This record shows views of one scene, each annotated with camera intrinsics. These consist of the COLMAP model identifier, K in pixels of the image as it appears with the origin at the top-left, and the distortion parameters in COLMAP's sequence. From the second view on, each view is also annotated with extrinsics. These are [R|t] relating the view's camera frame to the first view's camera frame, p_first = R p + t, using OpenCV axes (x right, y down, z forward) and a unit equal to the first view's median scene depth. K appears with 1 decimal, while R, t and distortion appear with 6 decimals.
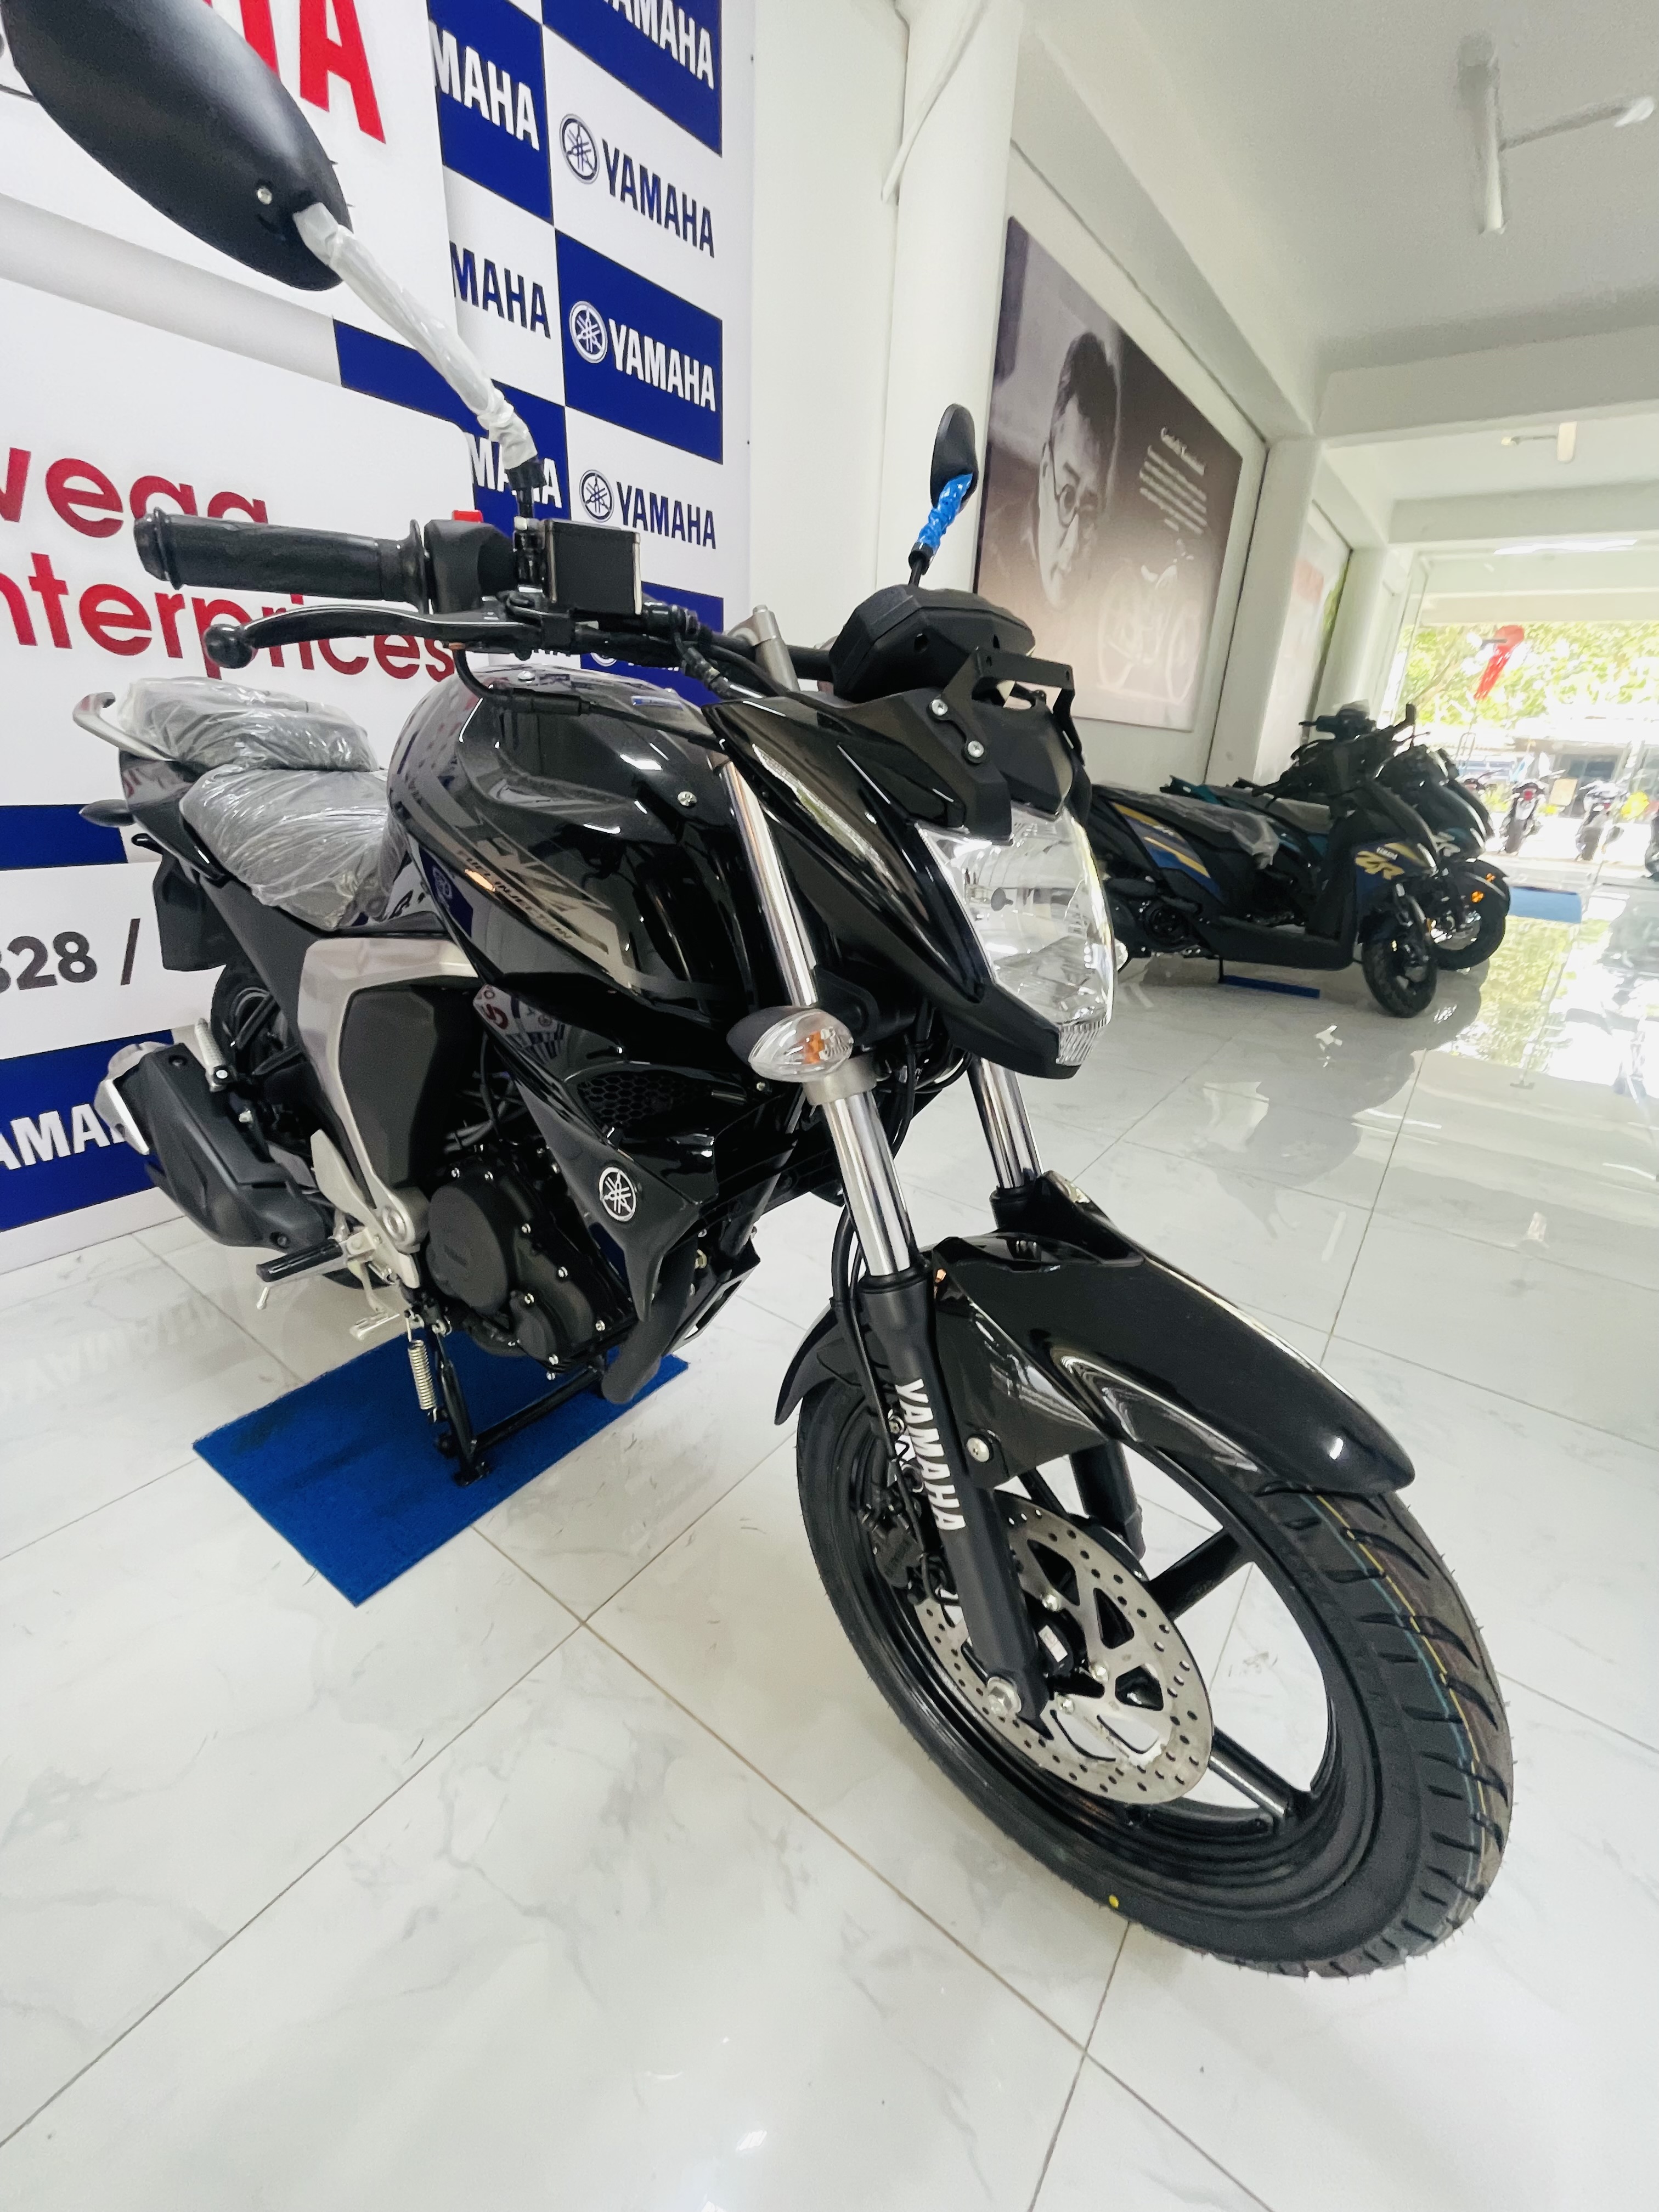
lens RADIAL K [[886.1, 0, 829.5], [0, 886.1, 1106.0], [0, 0, 1]] dist [-0.000349, -0.000142]
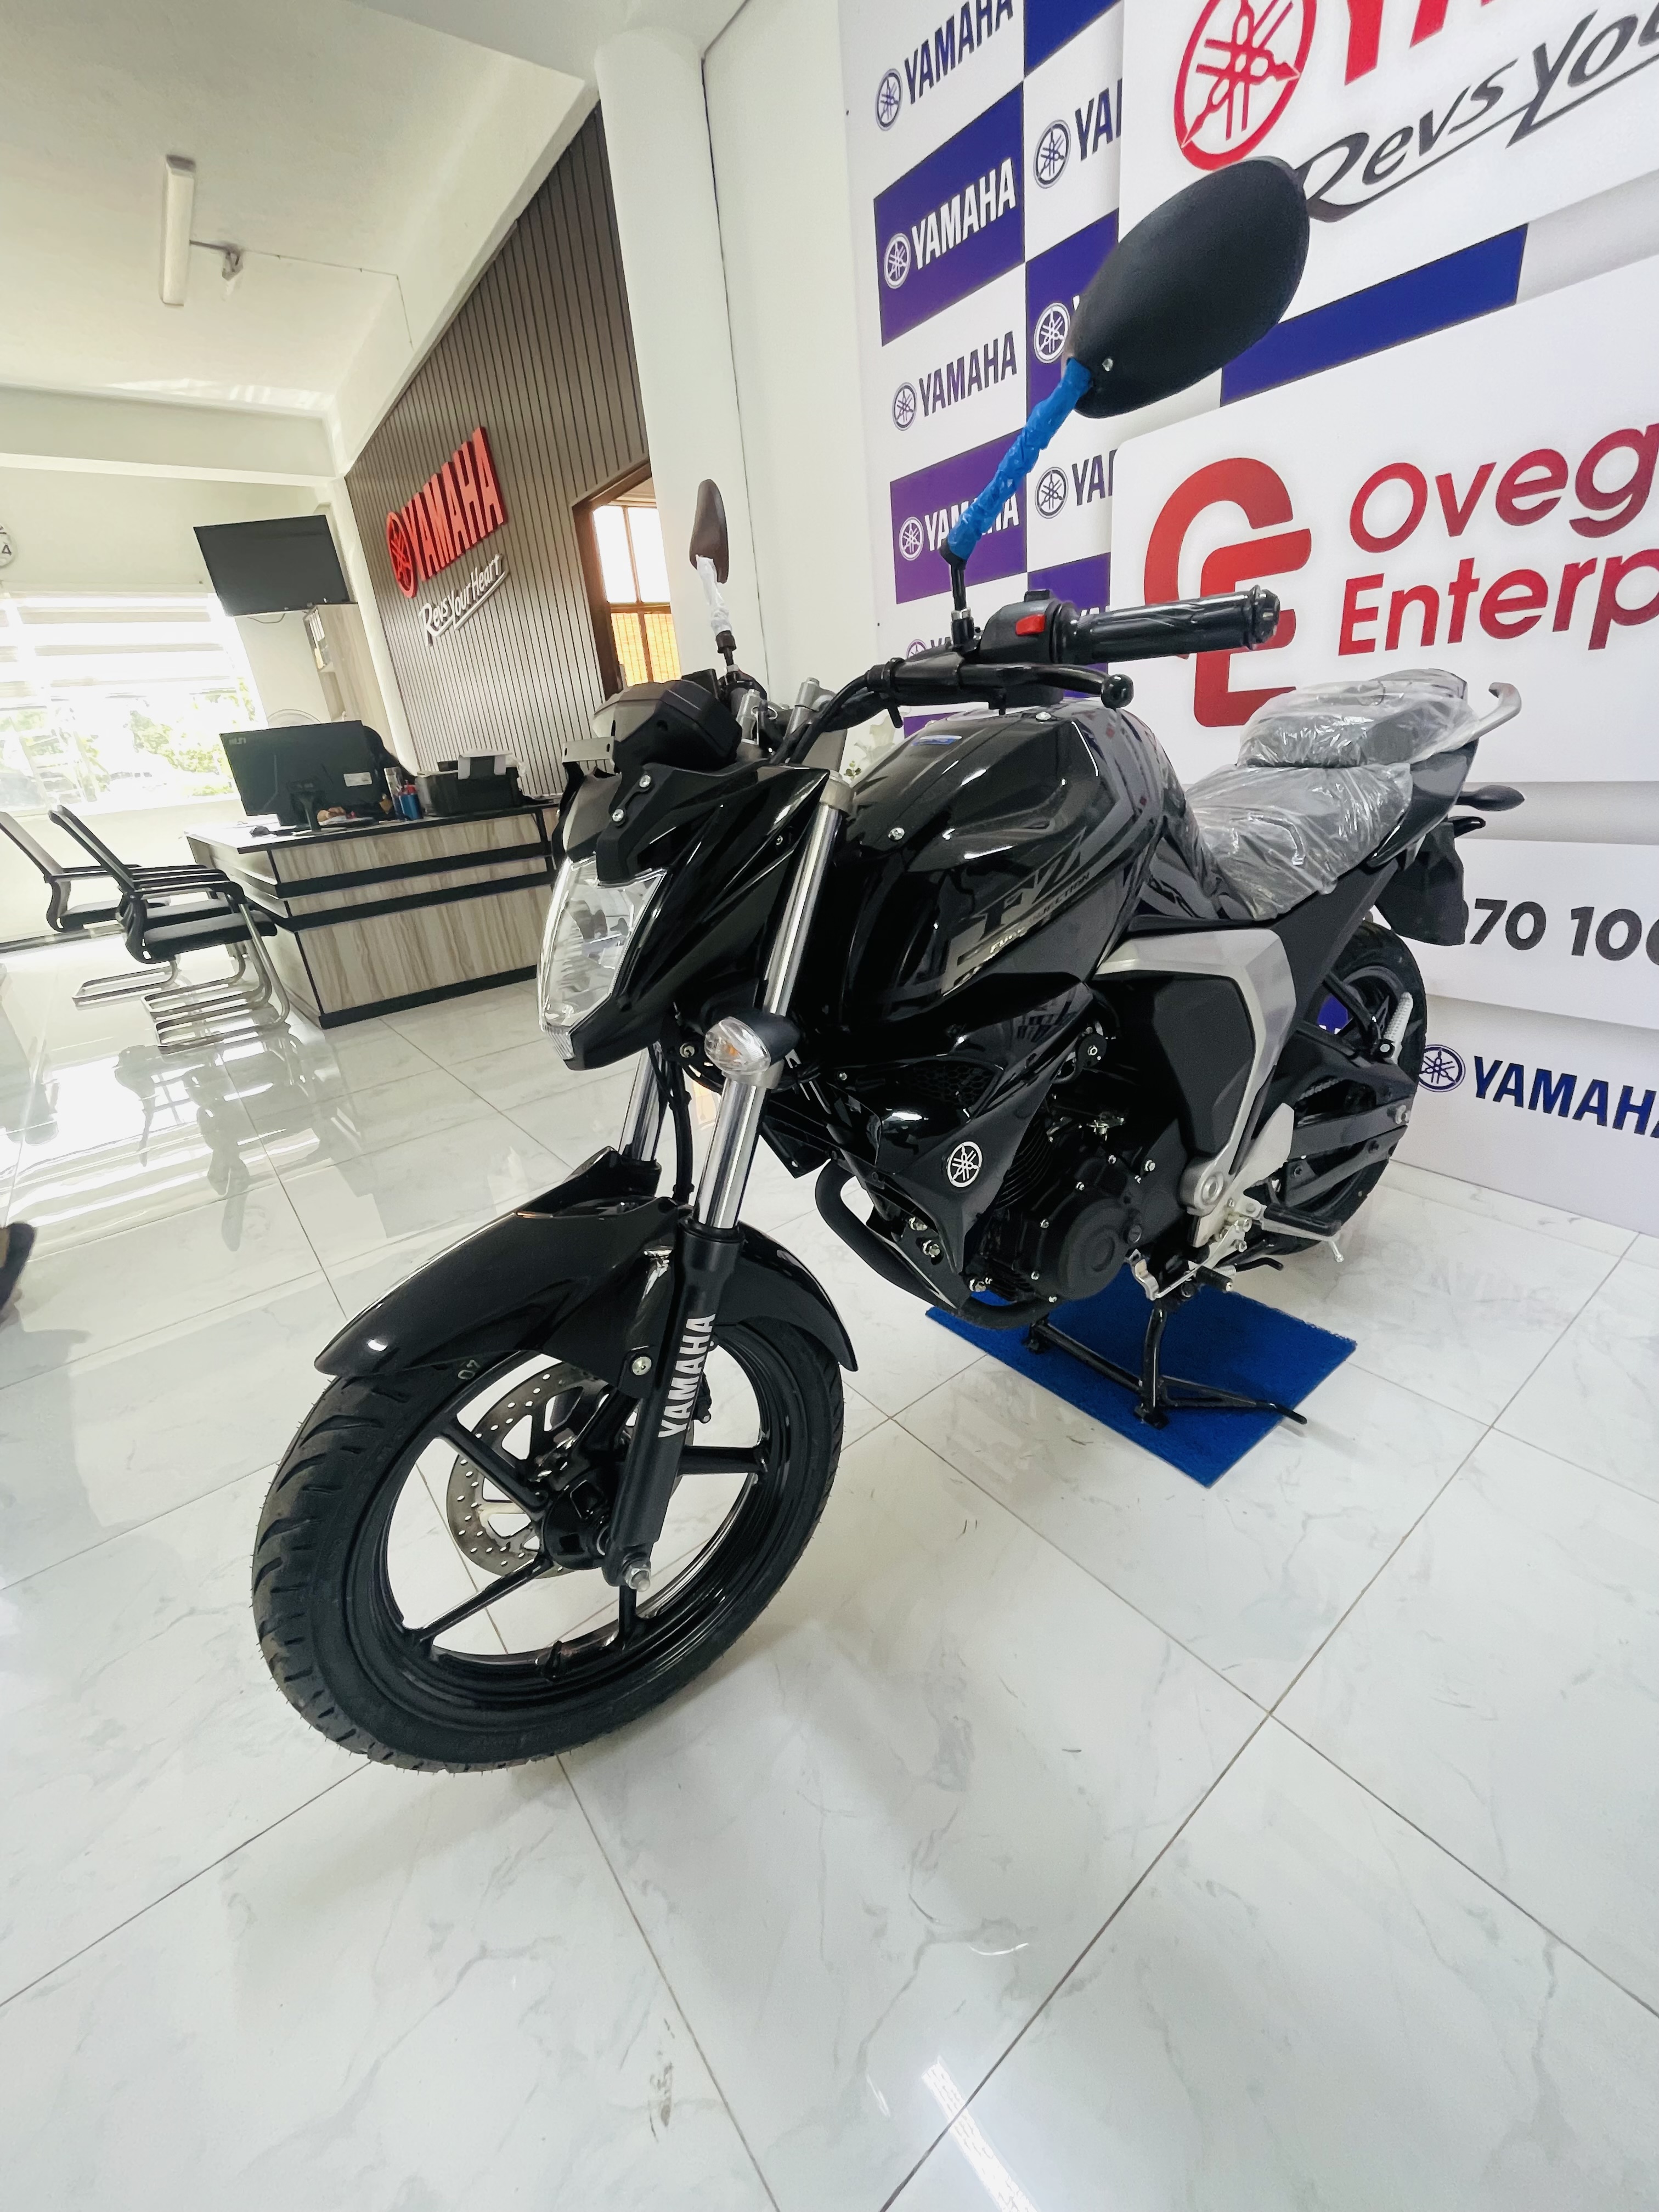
lens RADIAL K [[894.4, 0, 880.2], [0, 894.4, 1111.4], [0, 0, 1]] dist [-0.000555, -0.000078]
pose [[-0.255158, 0.353366, -0.900015, 1.035808], [-0.316967, 0.848820, 0.423127, -0.495134], [0.913469, 0.393240, -0.104578, 1.300183]]
